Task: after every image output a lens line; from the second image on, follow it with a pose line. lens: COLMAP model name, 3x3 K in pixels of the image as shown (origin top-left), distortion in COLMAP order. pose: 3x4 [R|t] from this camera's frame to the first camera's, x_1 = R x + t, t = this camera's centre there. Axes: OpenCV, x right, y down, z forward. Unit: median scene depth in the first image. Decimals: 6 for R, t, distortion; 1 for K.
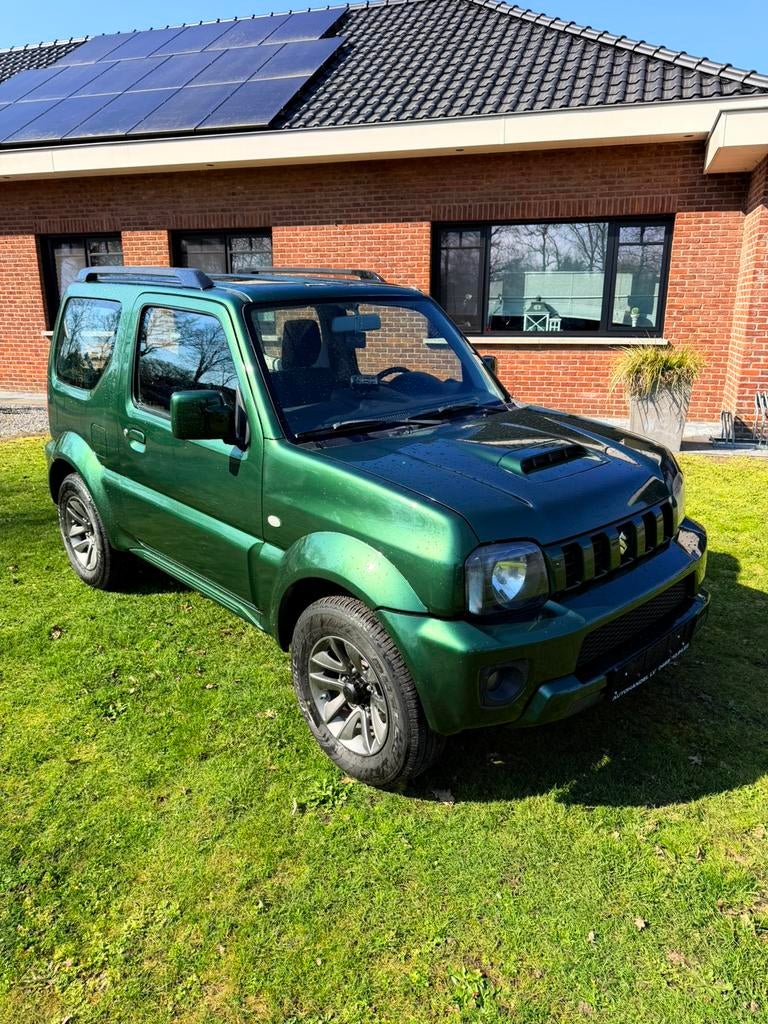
lens RADIAL K [[783.4, 0, 384.0], [0, 783.4, 512.0], [0, 0, 1]] dist [-0.008405, -0.003178]
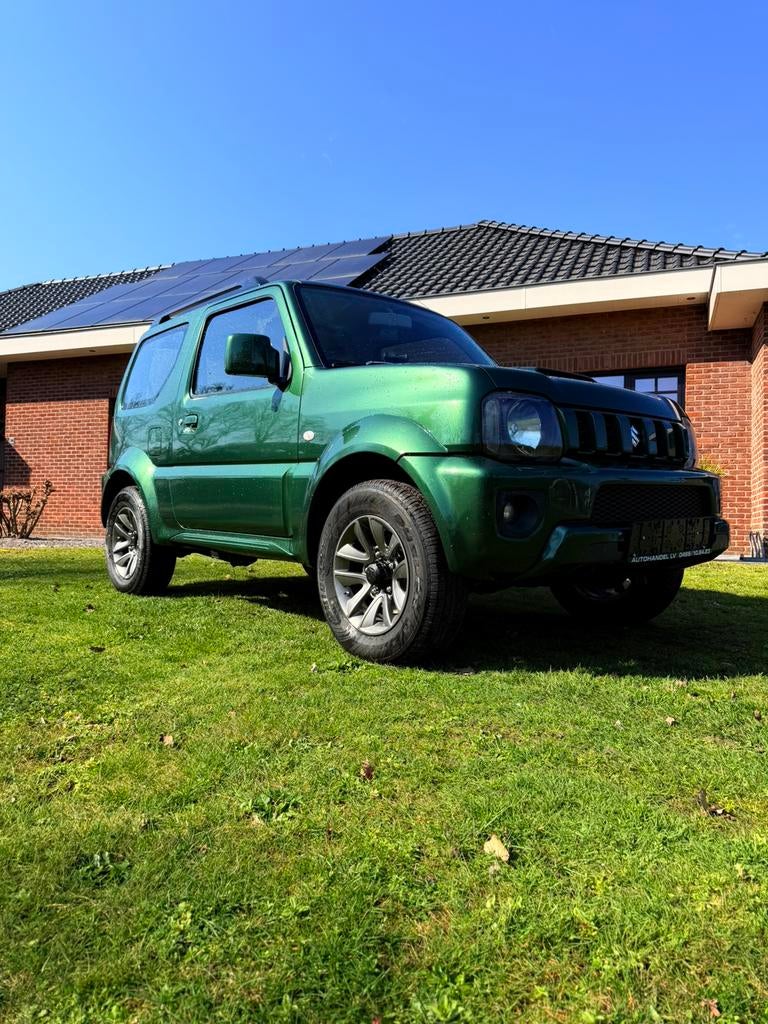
lens RADIAL K [[781.5, 0, 364.6], [0, 781.5, 512.7], [0, 0, 1]] dist [0.062708, -0.164950]
pose [[0.997312, 0.019537, -0.070616, 0.006517], [-0.041347, 0.945738, -0.322288, 0.185822], [0.060488, 0.324342, 0.944004, 0.001869]]
